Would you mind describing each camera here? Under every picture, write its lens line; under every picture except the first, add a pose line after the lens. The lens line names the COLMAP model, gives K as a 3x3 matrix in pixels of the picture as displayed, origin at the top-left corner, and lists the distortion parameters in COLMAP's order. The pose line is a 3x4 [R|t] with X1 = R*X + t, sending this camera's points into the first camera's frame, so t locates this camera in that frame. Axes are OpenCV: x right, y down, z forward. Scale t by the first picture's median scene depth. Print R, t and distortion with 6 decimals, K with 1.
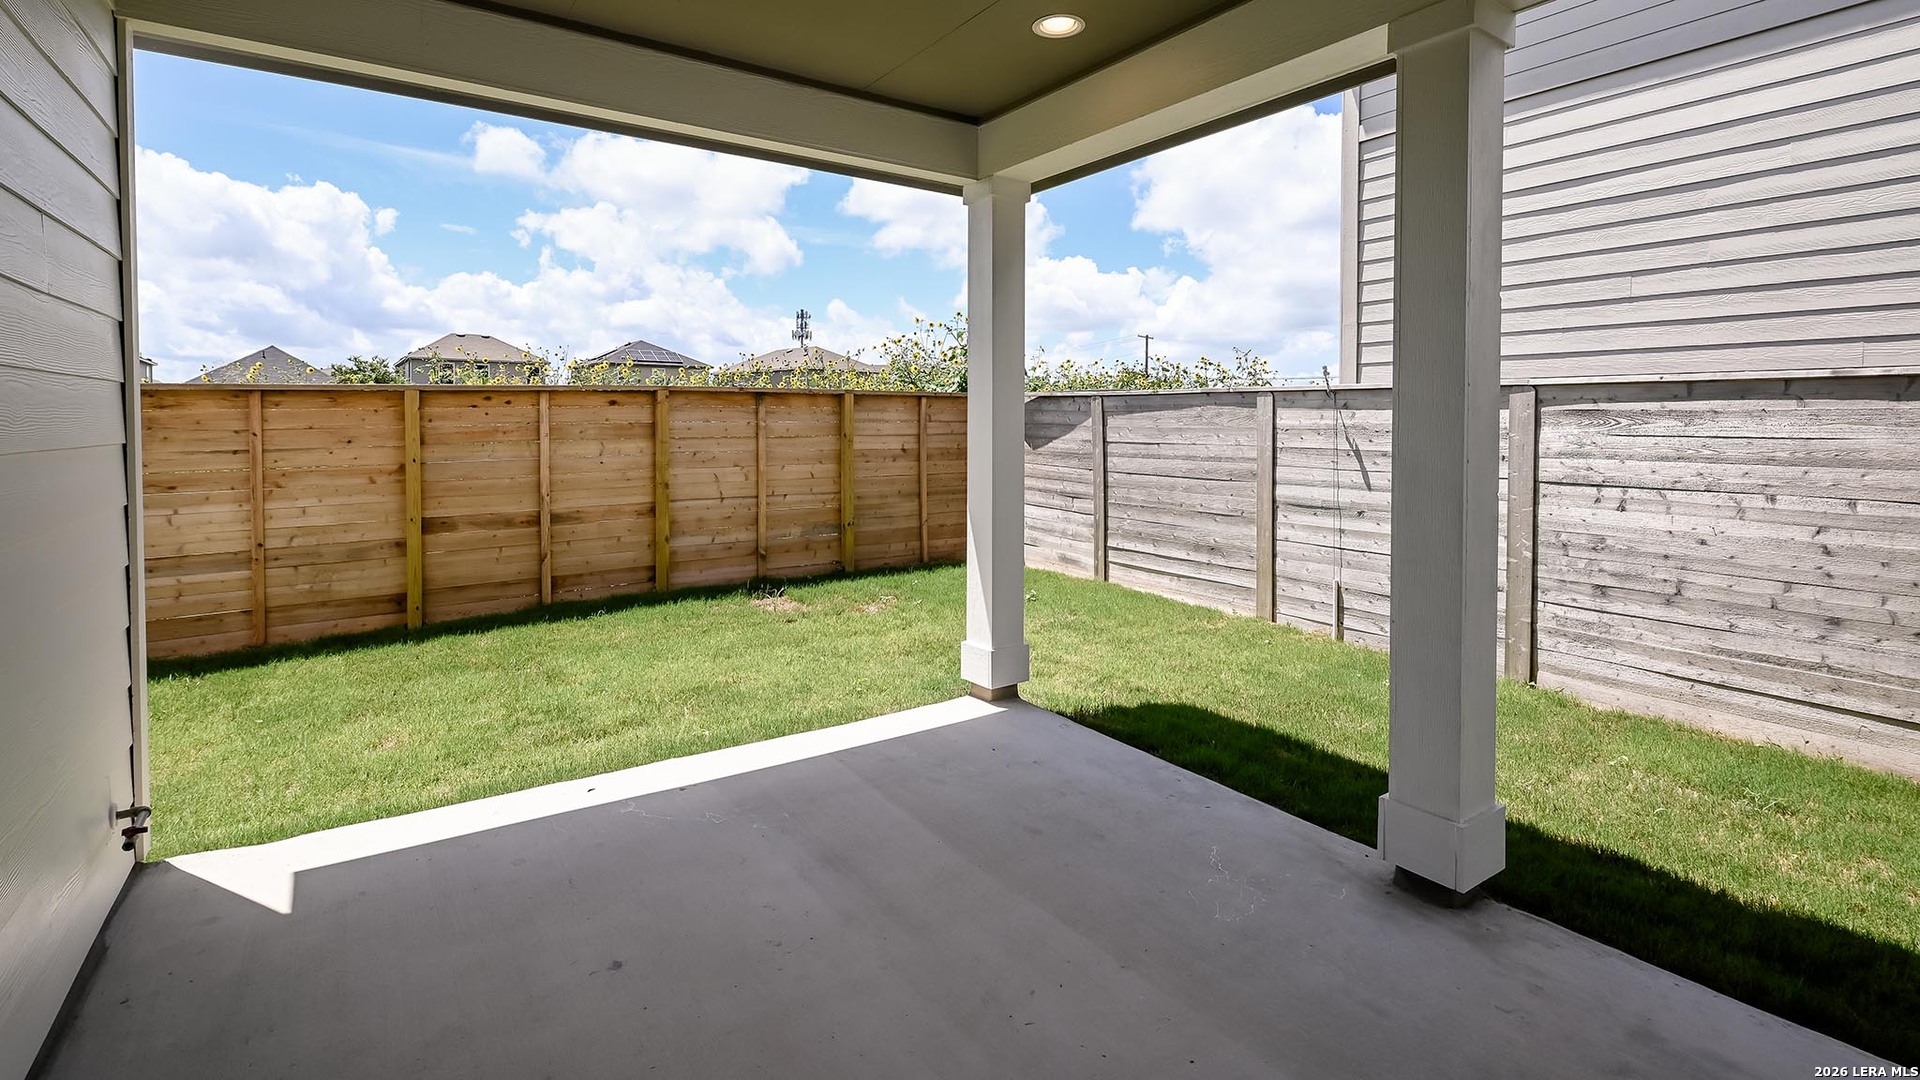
lens RADIAL K [[864.3, 0, 960.0], [0, 864.3, 540.0], [0, 0, 1]] dist [0.000537, 0.000102]
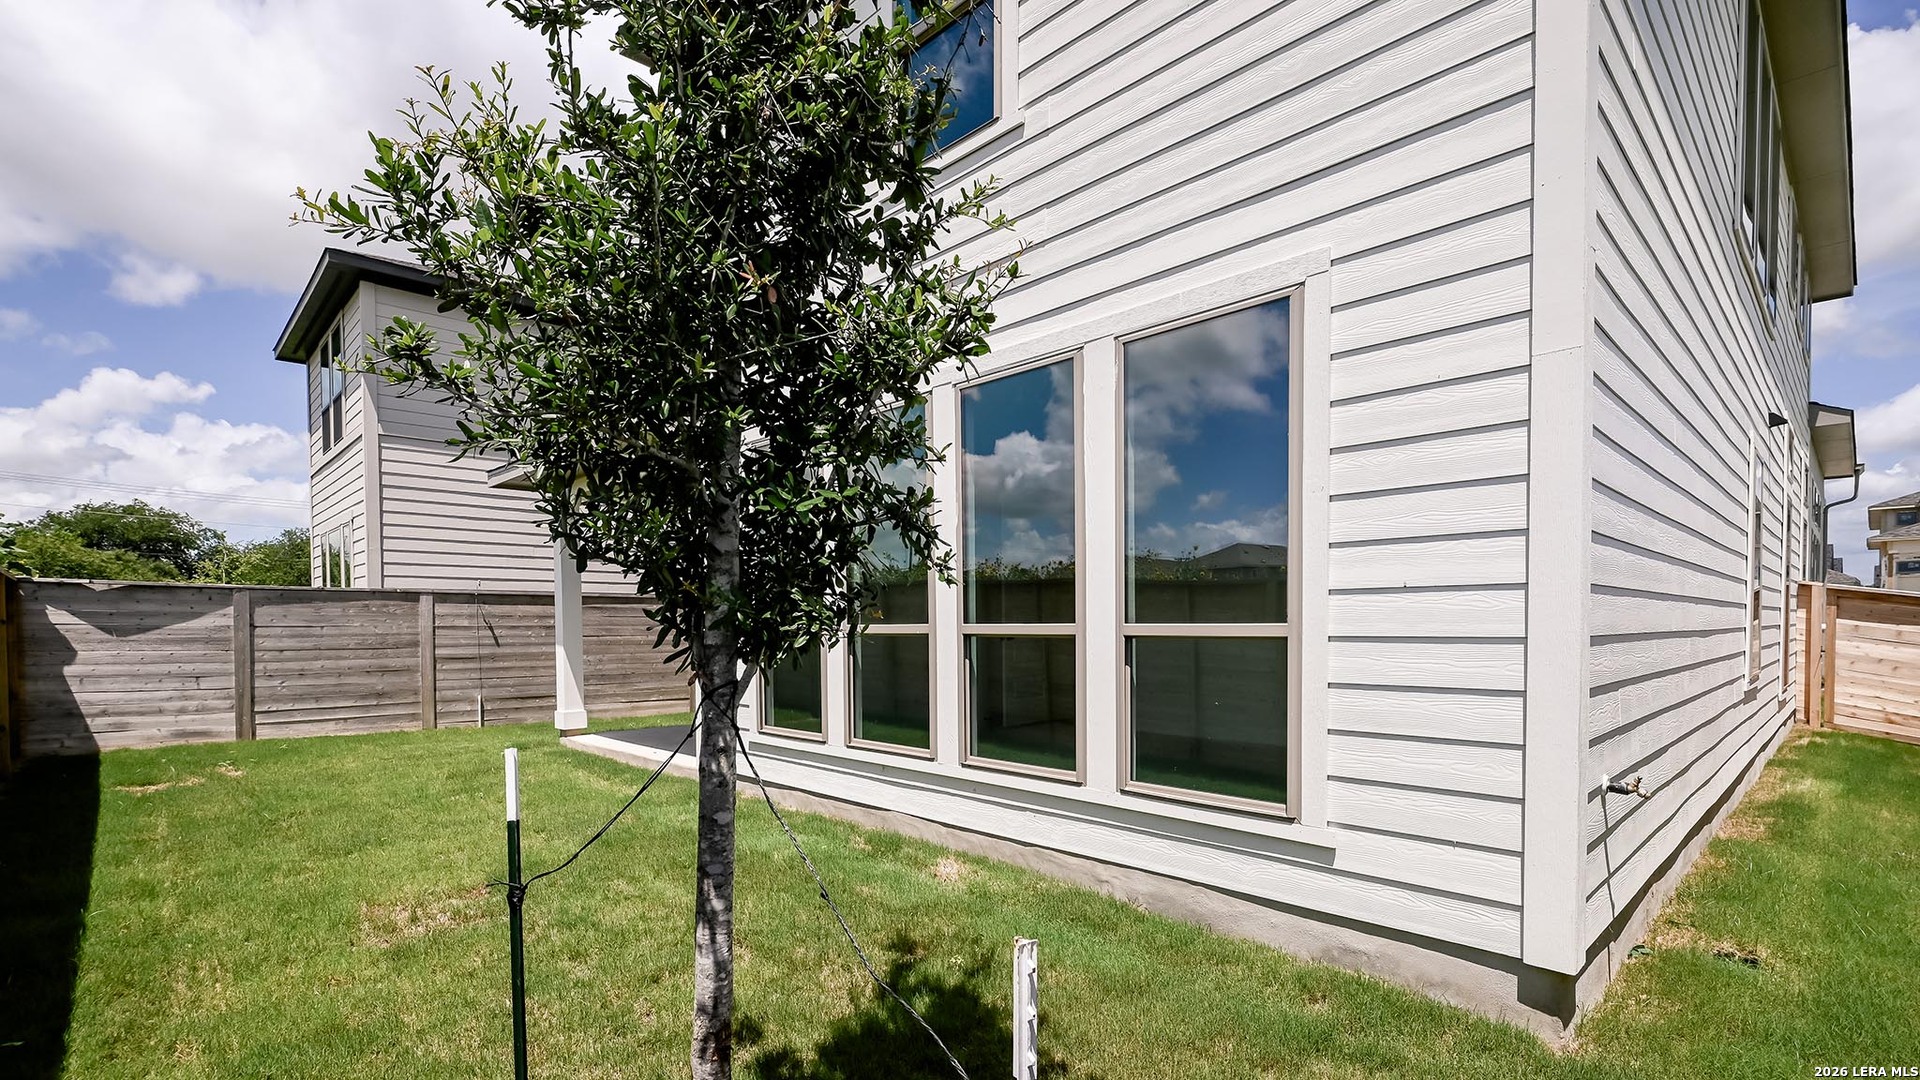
lens RADIAL K [[864.3, 0, 960.0], [0, 864.3, 540.0], [0, 0, 1]] dist [0.000537, 0.000102]
pose [[-0.161143, 0.082606, 0.983468, -1.281702], [0.128831, 0.989725, -0.062022, -0.029983], [-0.978486, 0.116707, -0.170129, 0.214587]]
